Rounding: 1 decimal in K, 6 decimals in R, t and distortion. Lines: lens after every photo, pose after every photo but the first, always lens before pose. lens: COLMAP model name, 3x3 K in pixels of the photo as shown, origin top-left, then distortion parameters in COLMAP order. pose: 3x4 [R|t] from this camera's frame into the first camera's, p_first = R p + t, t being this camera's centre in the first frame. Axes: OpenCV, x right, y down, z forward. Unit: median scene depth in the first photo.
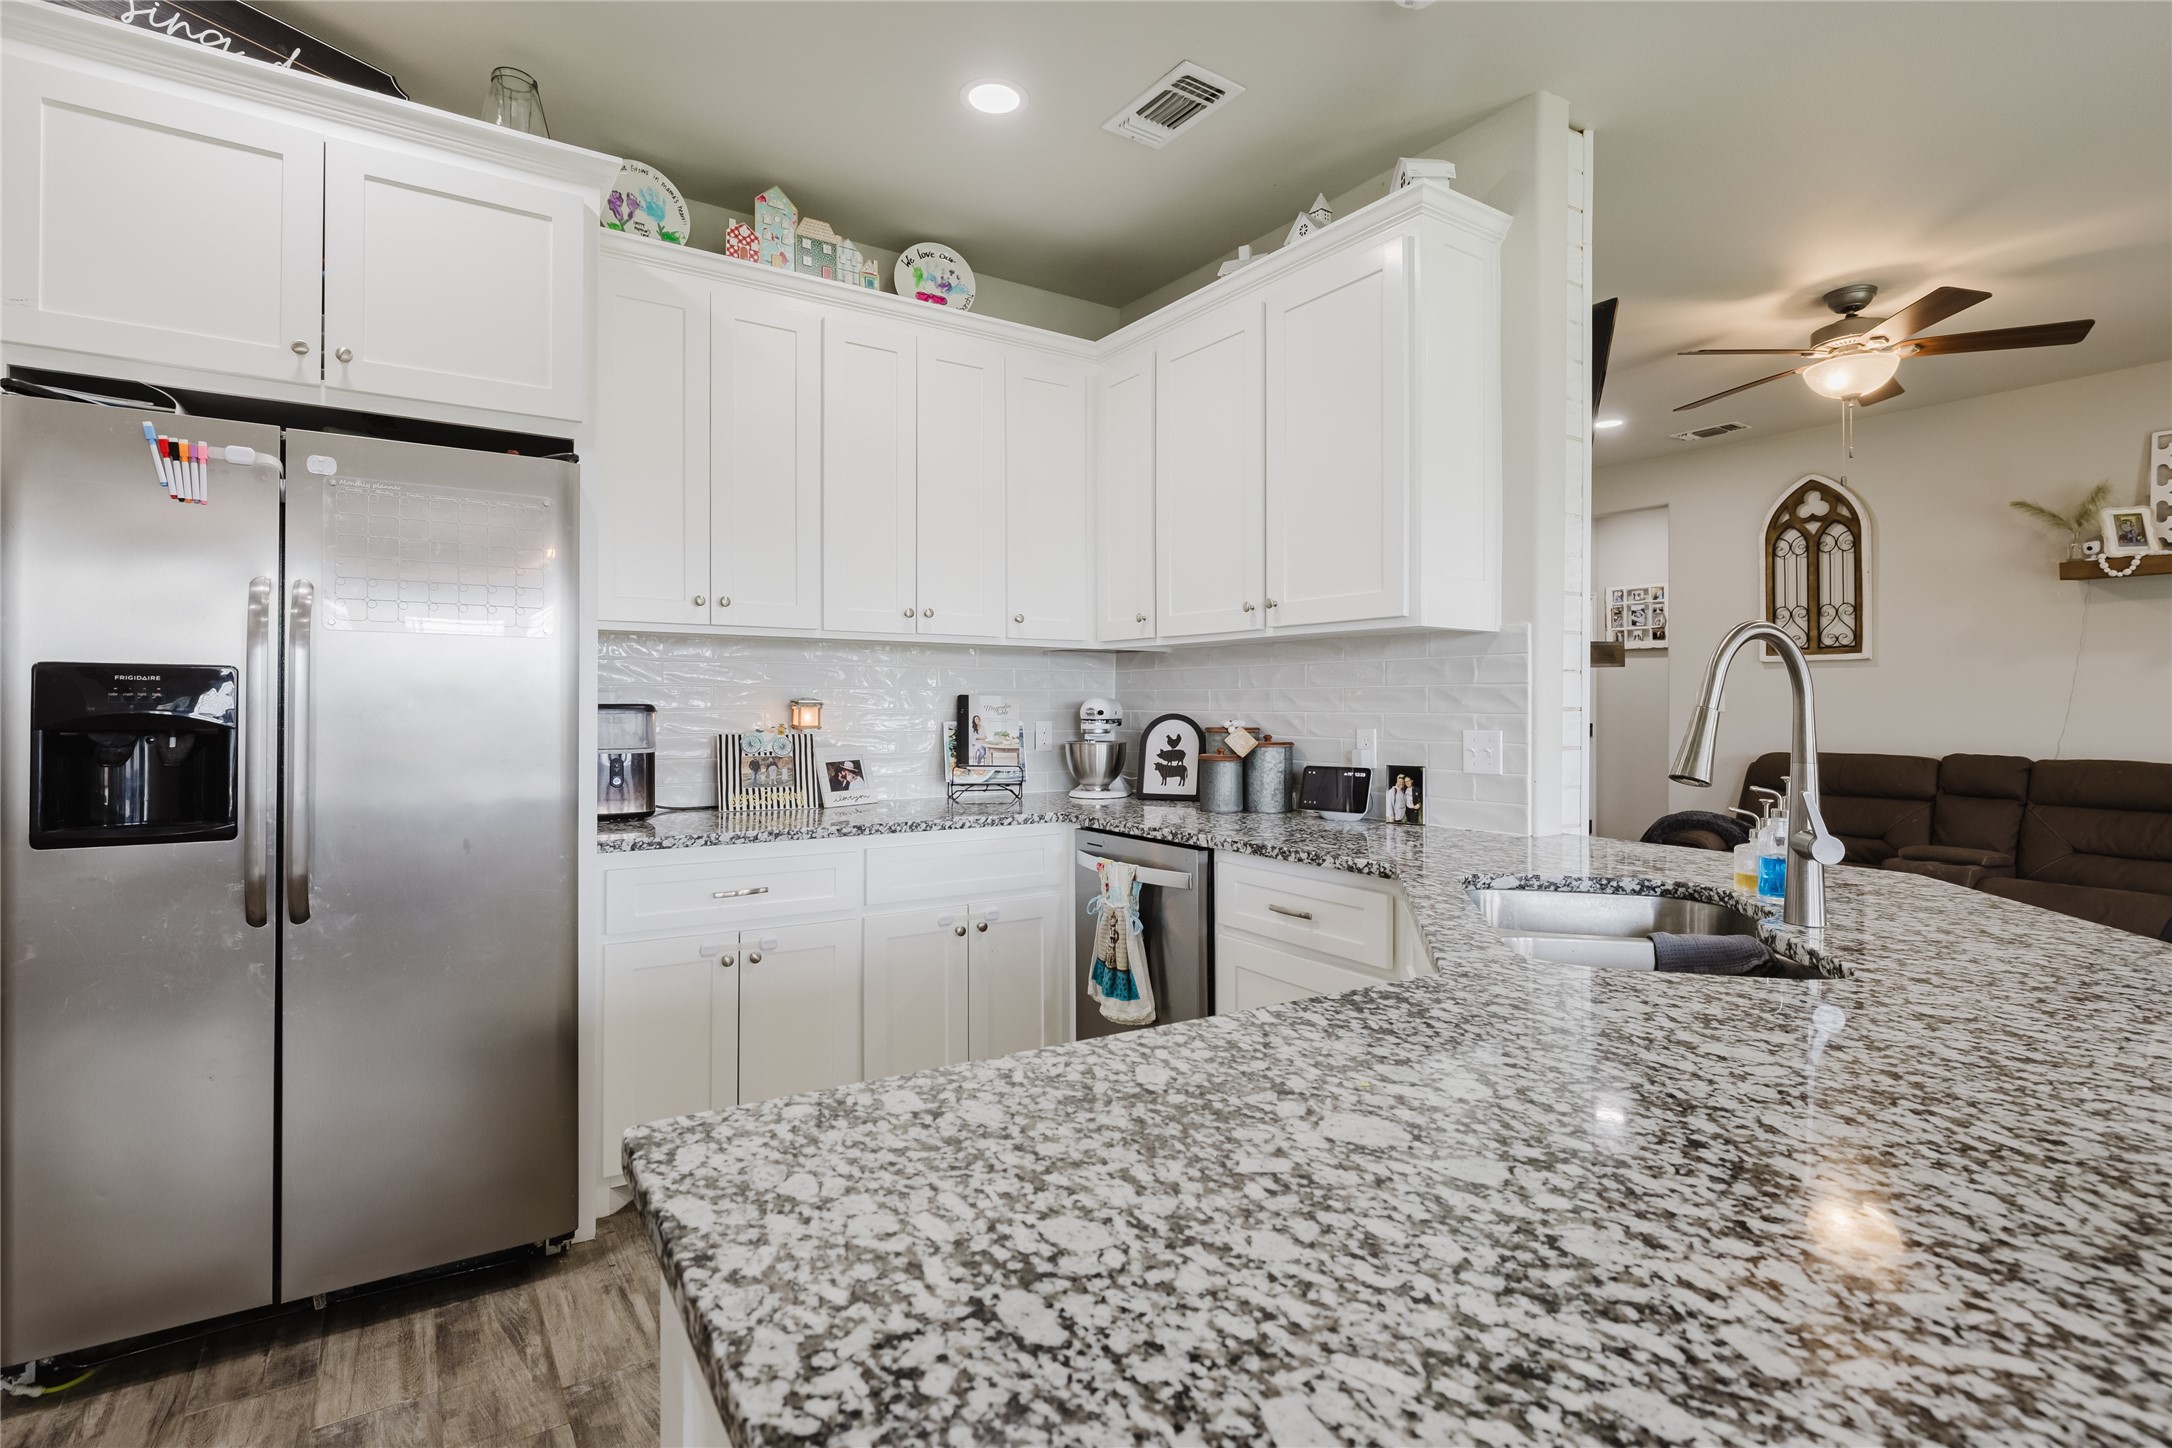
lens RADIAL K [[1032.9, 0, 1088.6], [0, 1032.9, 713.4], [0, 0, 1]] dist [-0.006415, 0.001655]
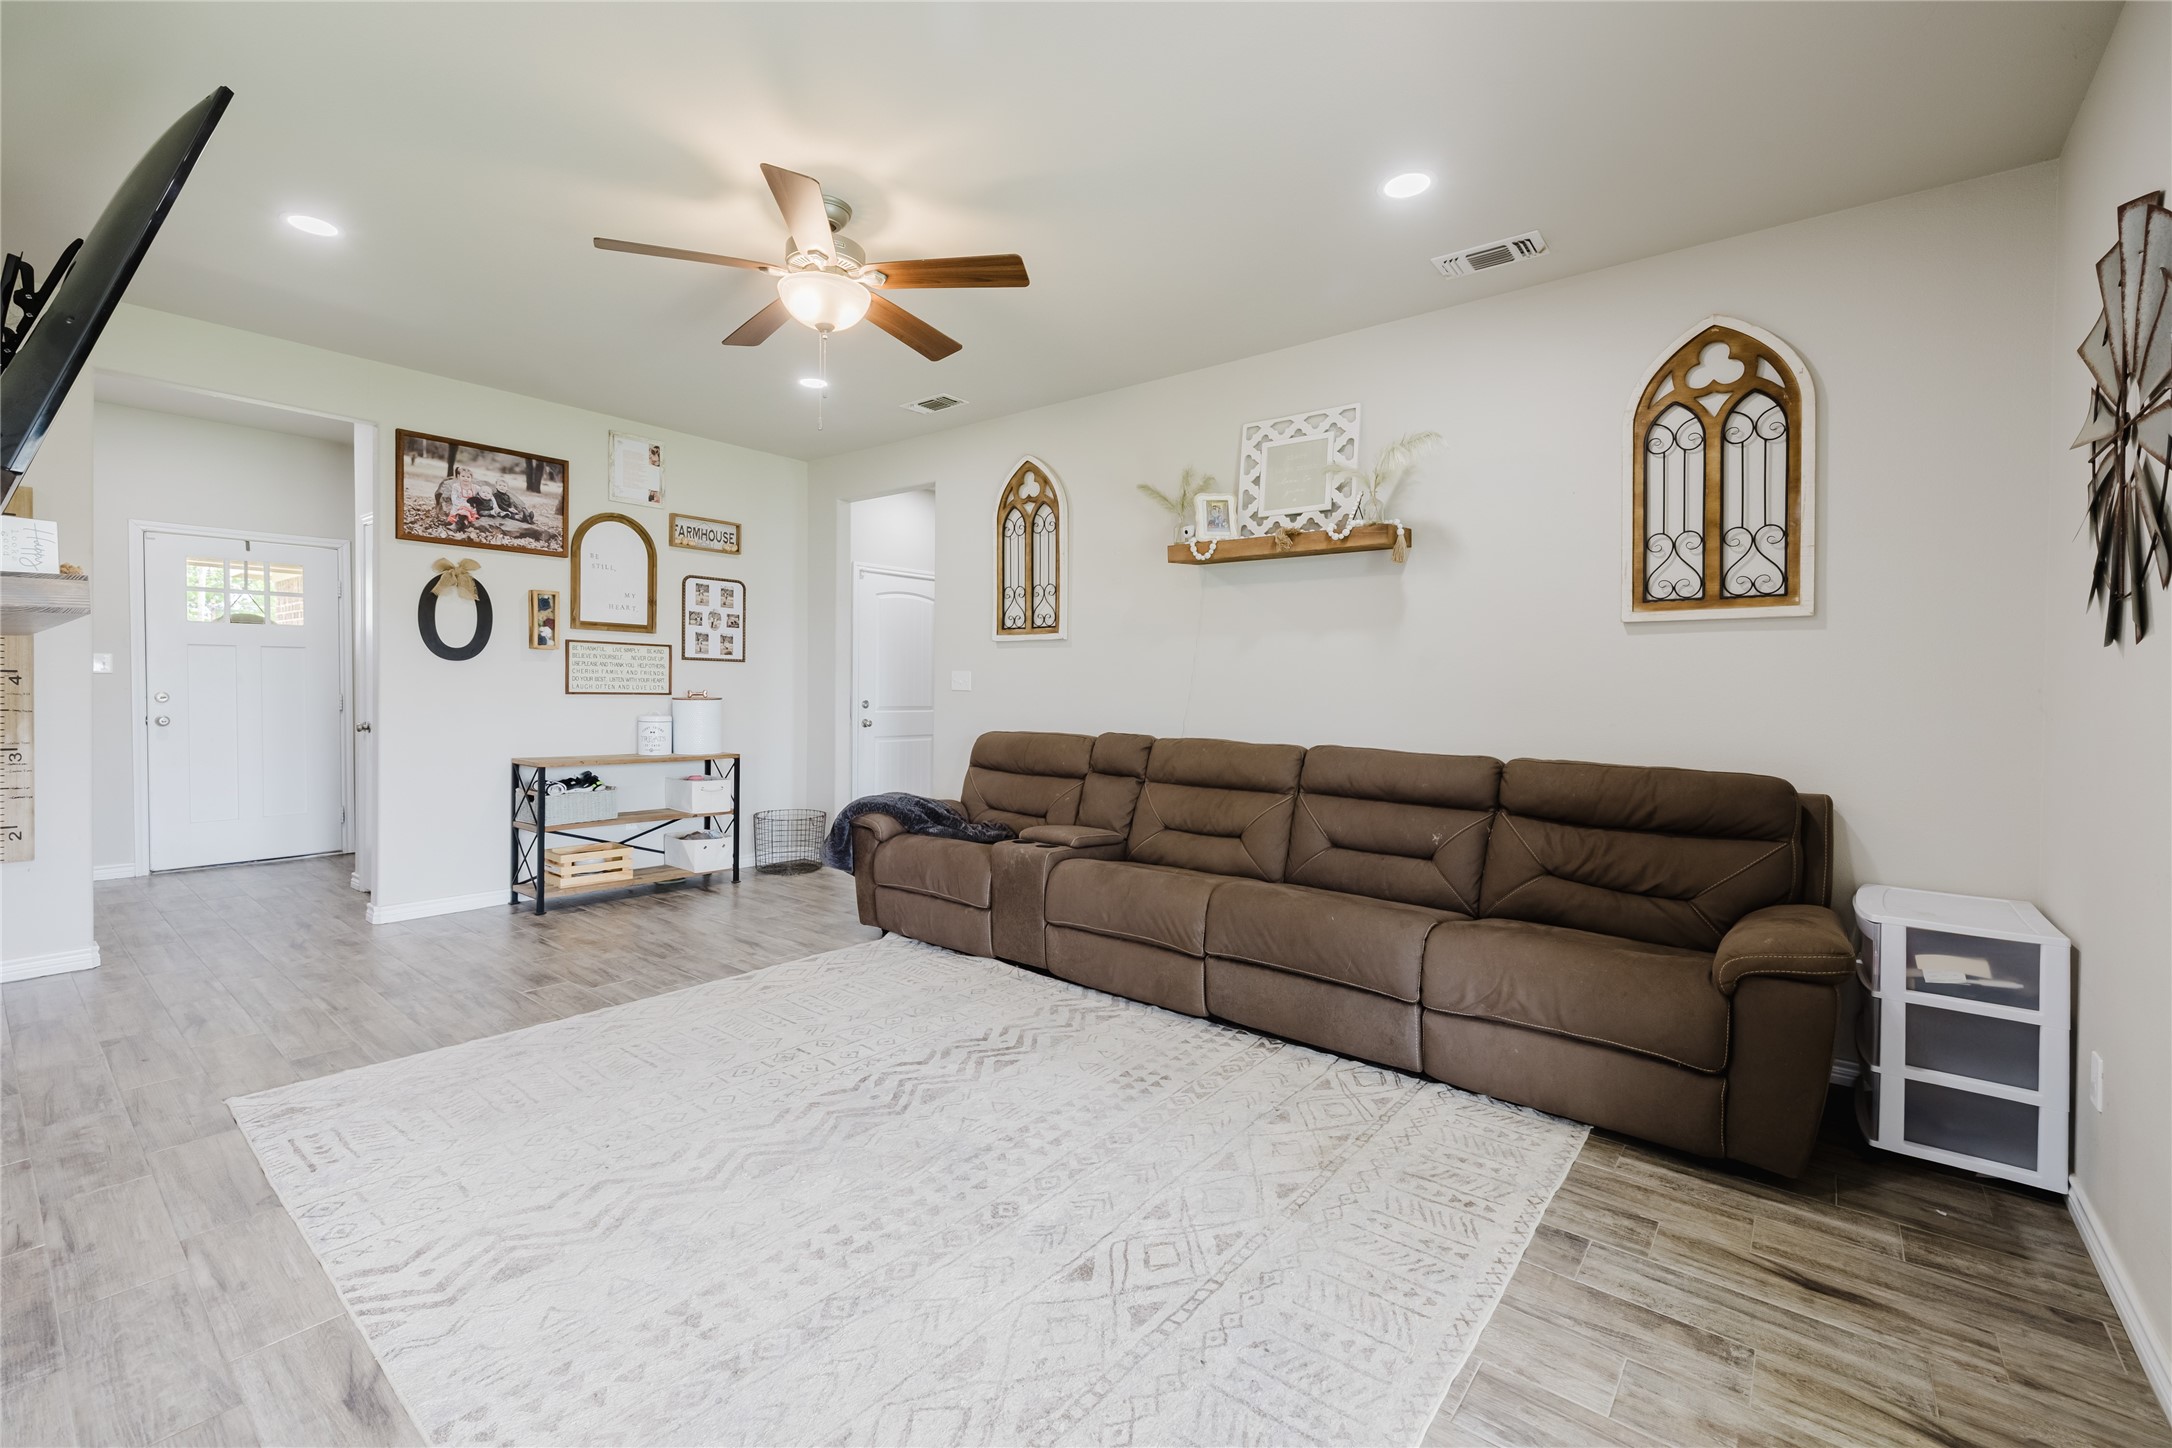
lens RADIAL K [[914.4, 0, 1072.9], [0, 914.4, 680.1], [0, 0, 1]] dist [-0.001590, 0.000082]
pose [[0.954342, 0.010218, 0.298542, 0.868372], [-0.005698, 0.999856, -0.016006, 0.003848], [-0.298662, 0.013575, 0.954262, 0.240059]]
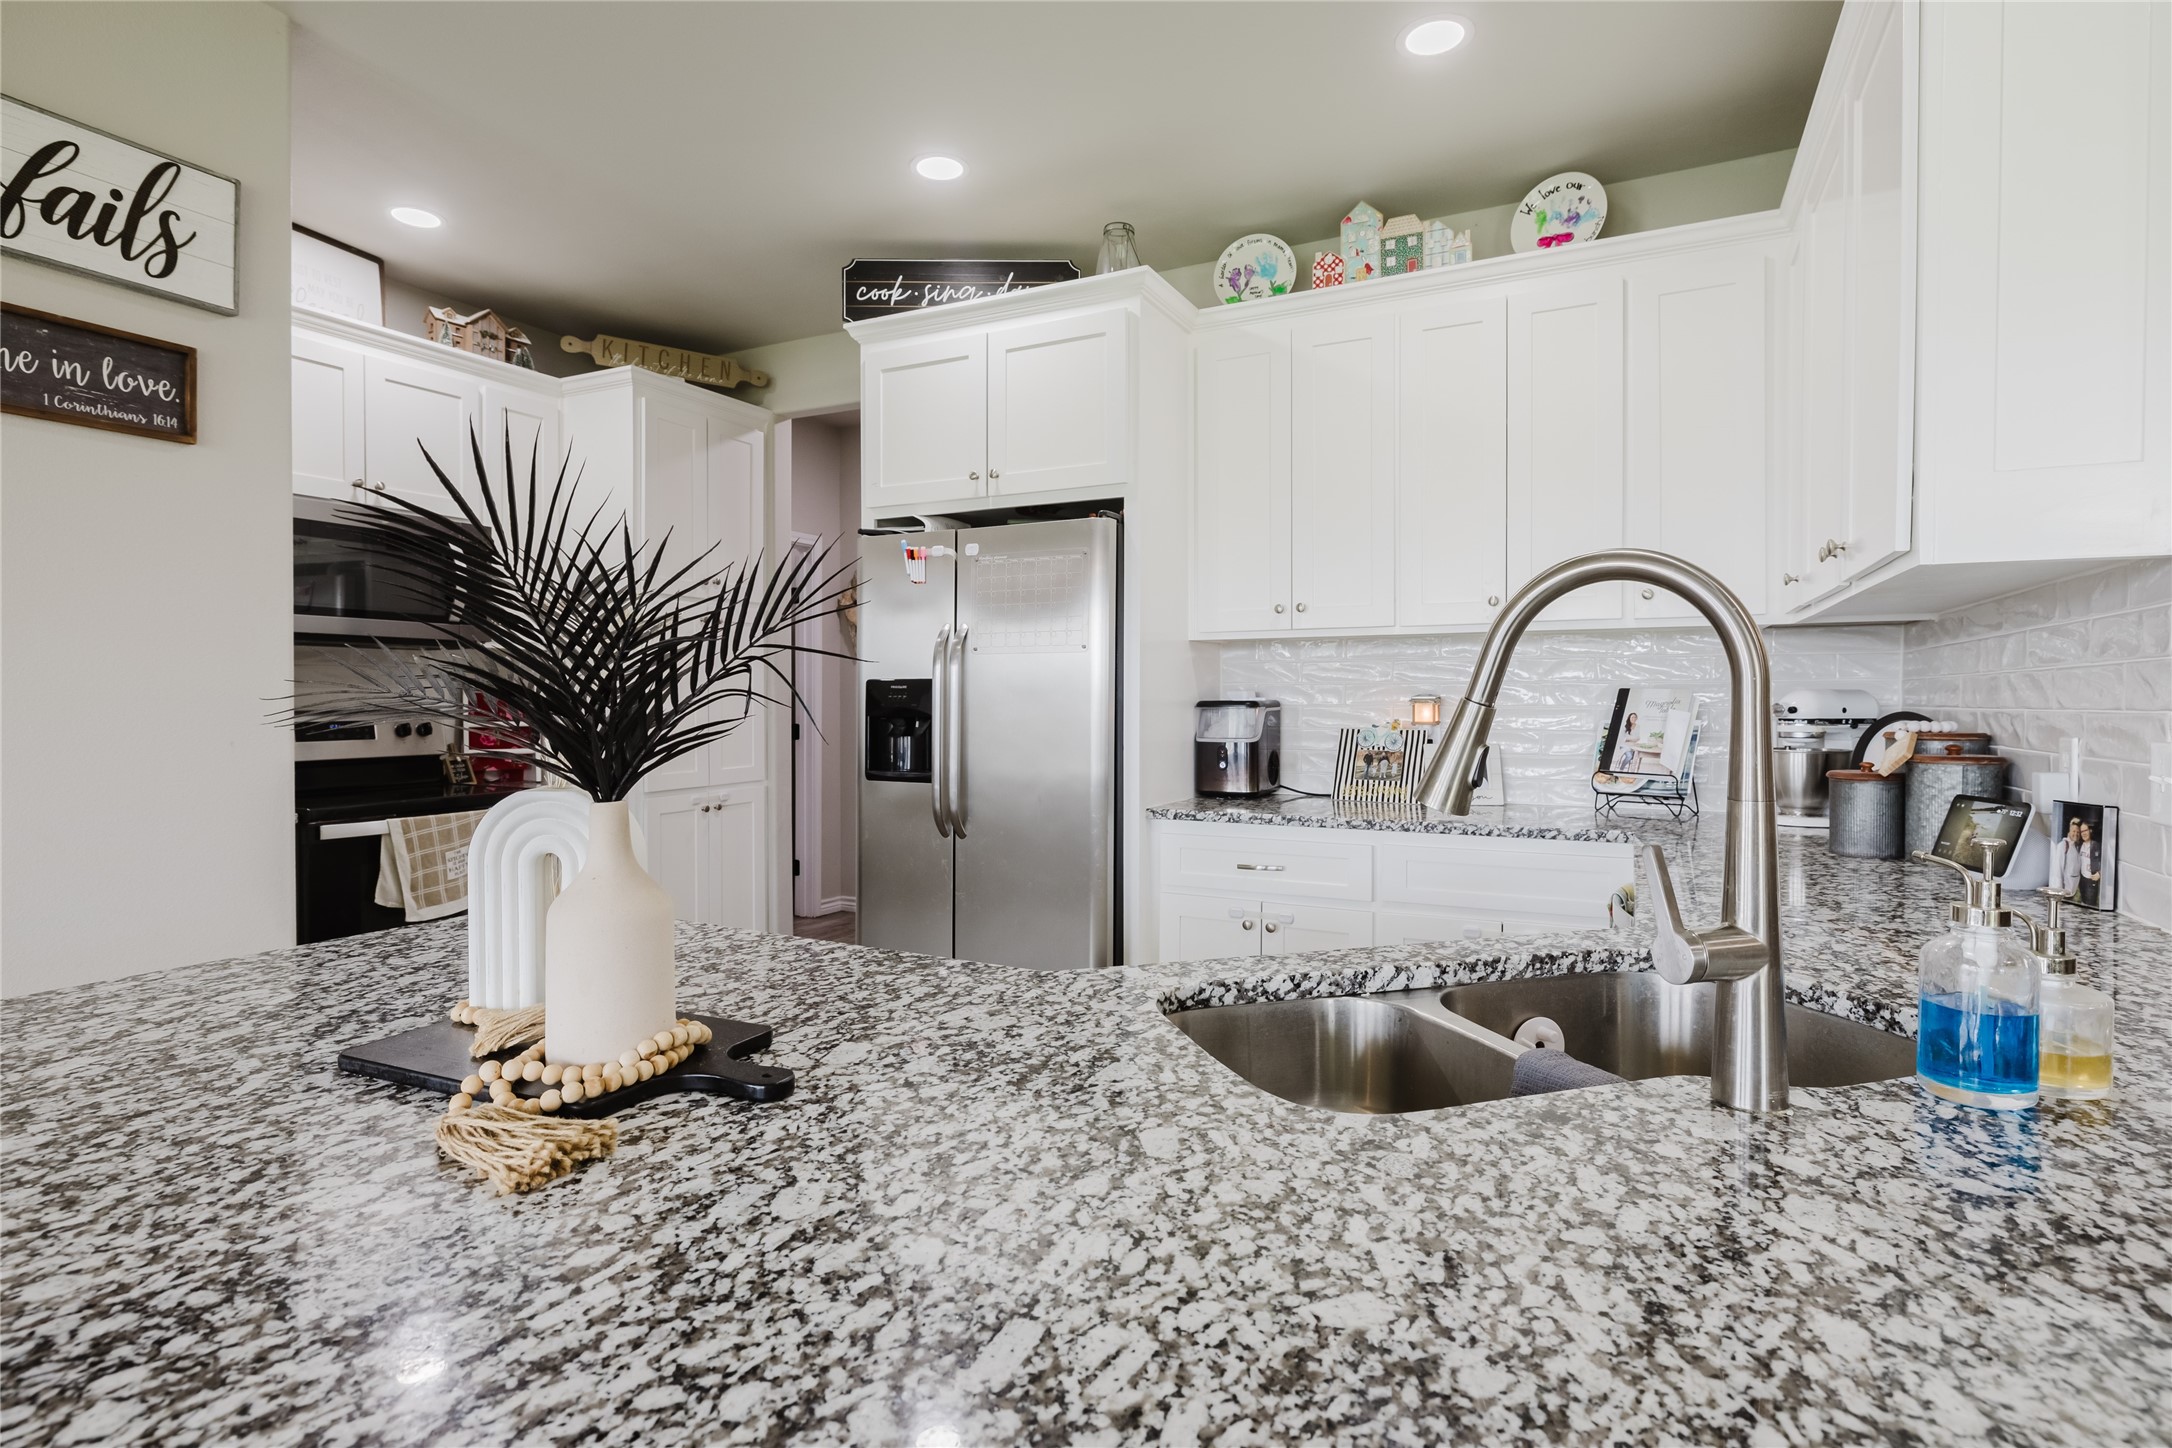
lens RADIAL K [[1092.1, 0, 1086.5], [0, 1092.1, 699.4], [0, 0, 1]] dist [0.000373, -0.000557]
pose [[0.495395, -0.007040, -0.868639, 0.505445], [-0.003519, 0.999943, -0.010111, 0.002470], [0.868661, 0.008066, 0.495342, 0.212148]]
